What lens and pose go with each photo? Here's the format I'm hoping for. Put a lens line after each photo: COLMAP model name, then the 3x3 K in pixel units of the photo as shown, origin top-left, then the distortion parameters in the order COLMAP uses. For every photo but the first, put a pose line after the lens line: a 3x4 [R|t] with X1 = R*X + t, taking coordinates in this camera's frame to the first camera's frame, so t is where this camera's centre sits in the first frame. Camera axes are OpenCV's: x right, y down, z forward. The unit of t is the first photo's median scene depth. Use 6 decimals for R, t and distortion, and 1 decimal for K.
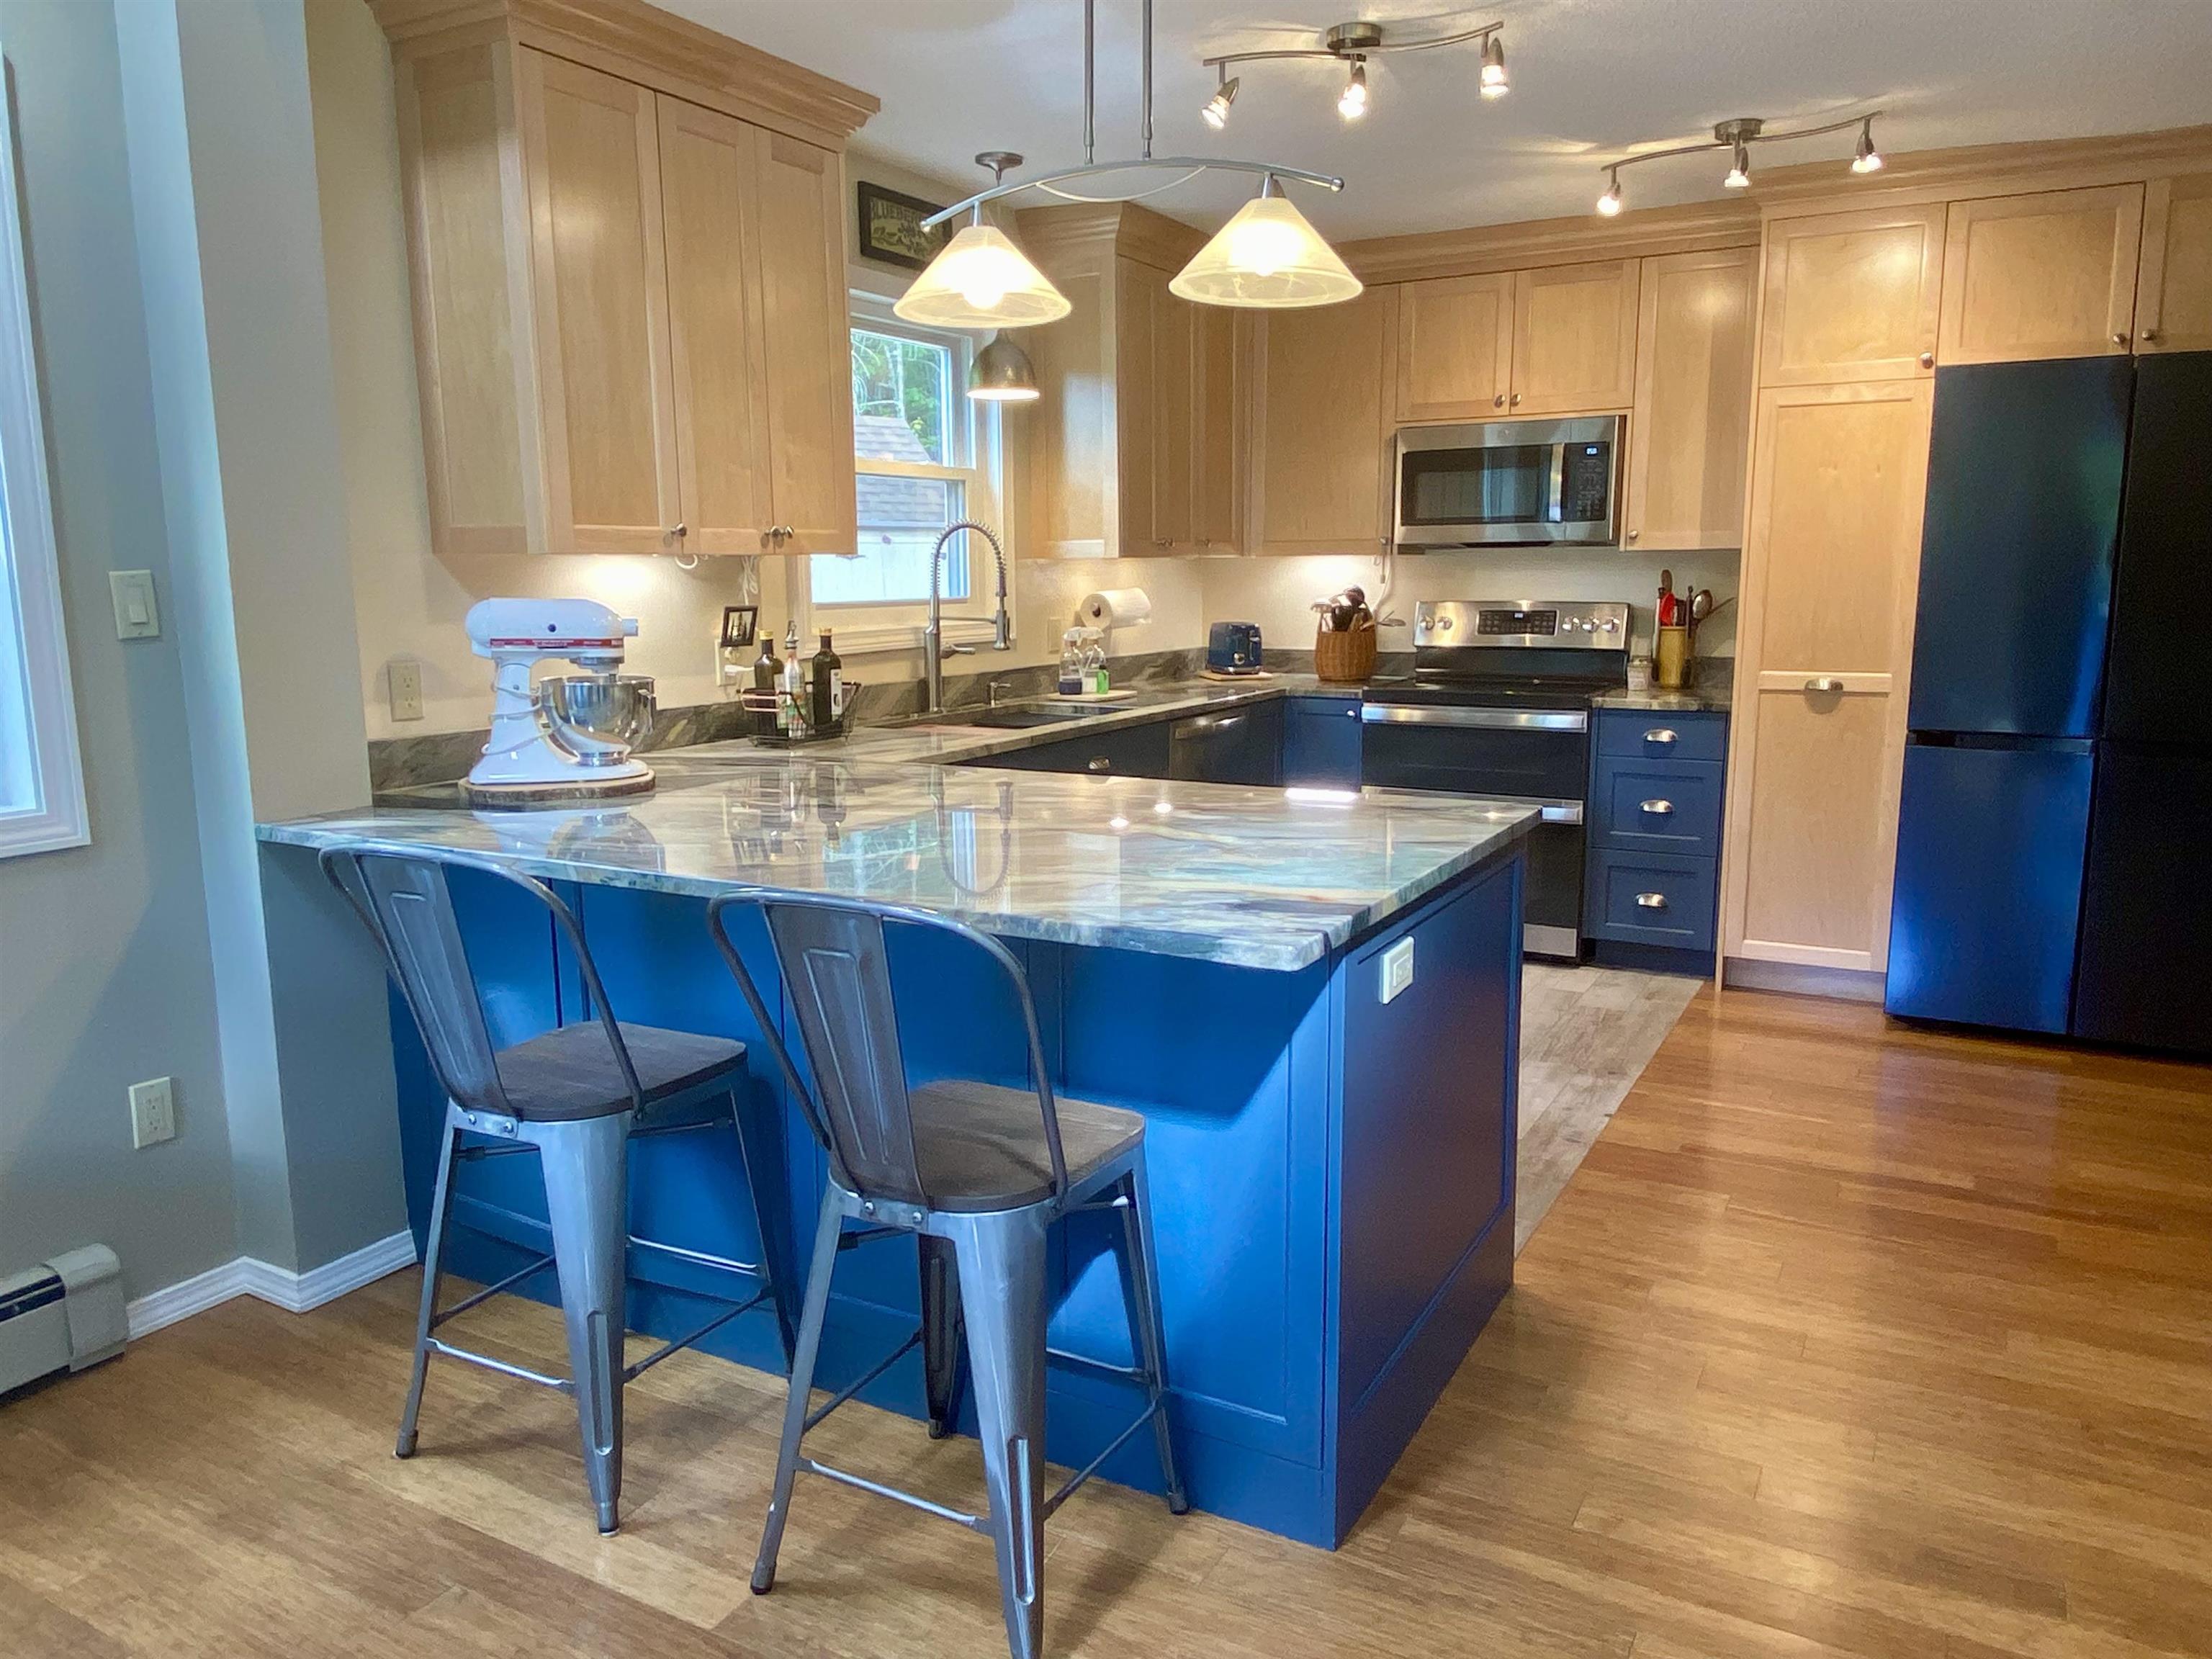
lens RADIAL K [[1558.9, 0, 1097.2], [0, 1558.9, 832.2], [0, 0, 1]] dist [0.043373, -0.016437]
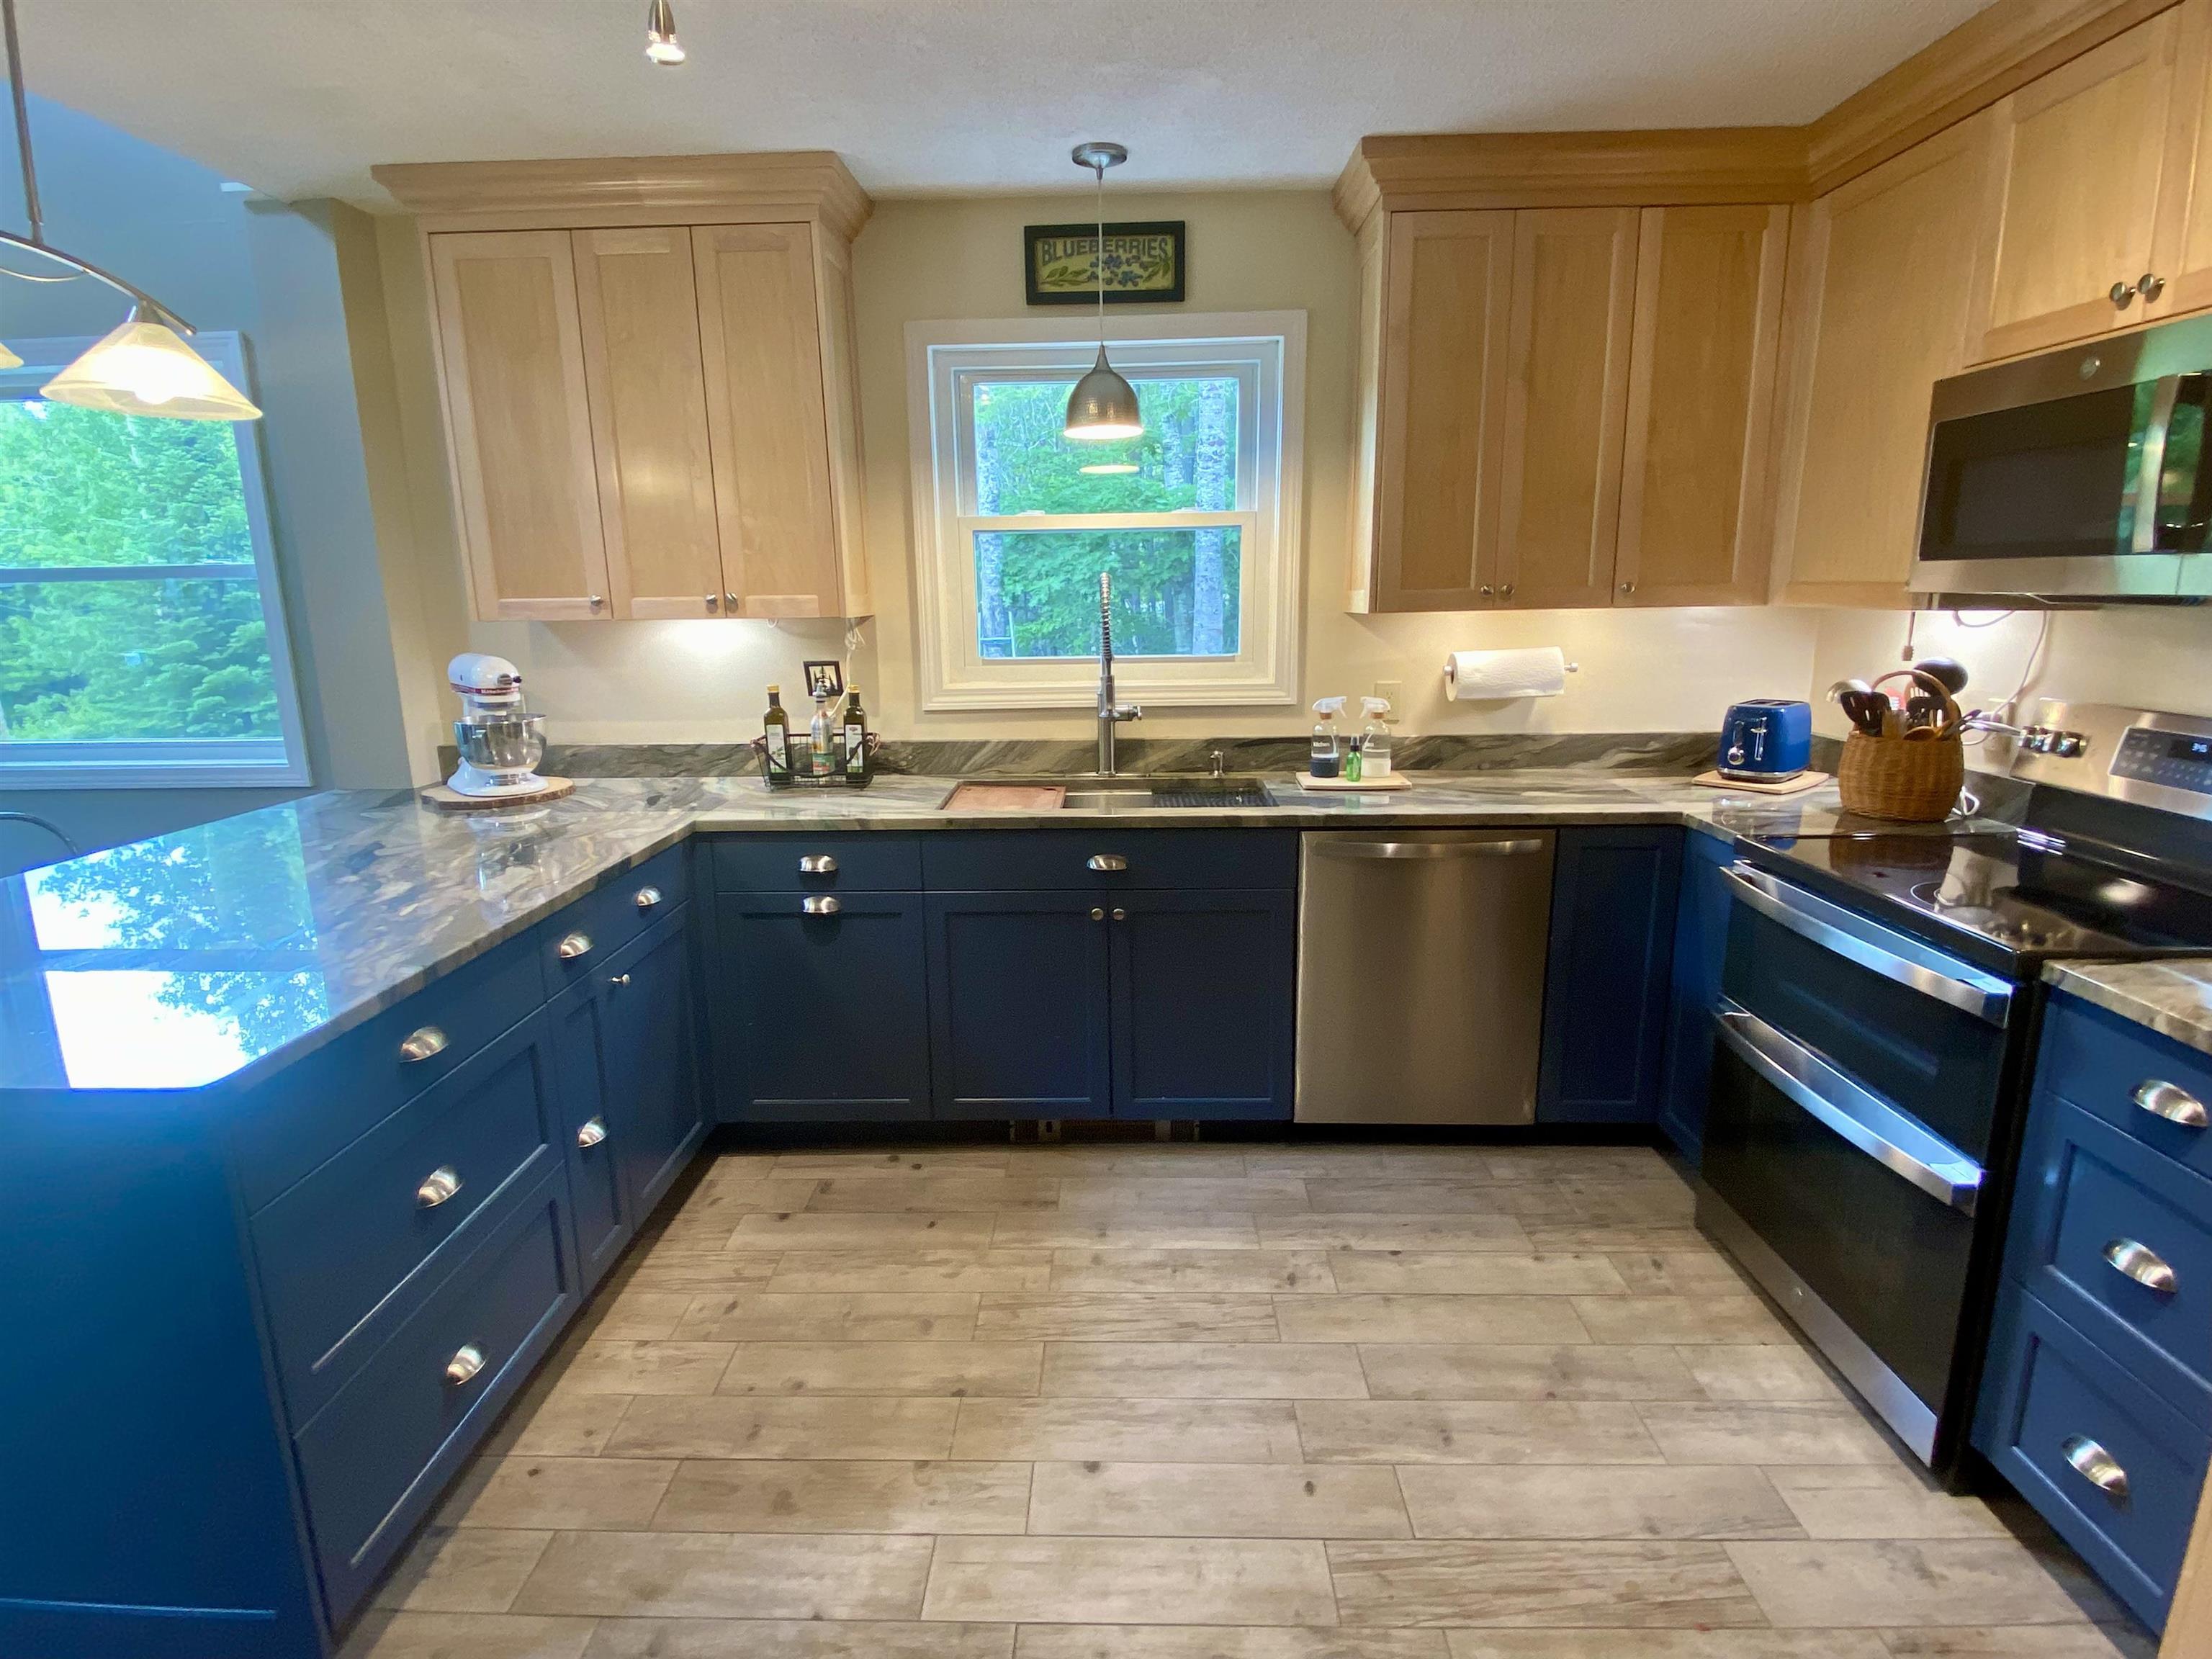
lens RADIAL K [[1131.6, 0, 1101.1], [0, 1131.6, 828.0], [0, 0, 1]] dist [0.005390, -0.000324]
pose [[0.468722, 0.187824, -0.863147, 0.490477], [-0.139954, 0.980582, 0.137377, -0.137410], [0.872188, 0.056409, 0.485907, 0.648364]]
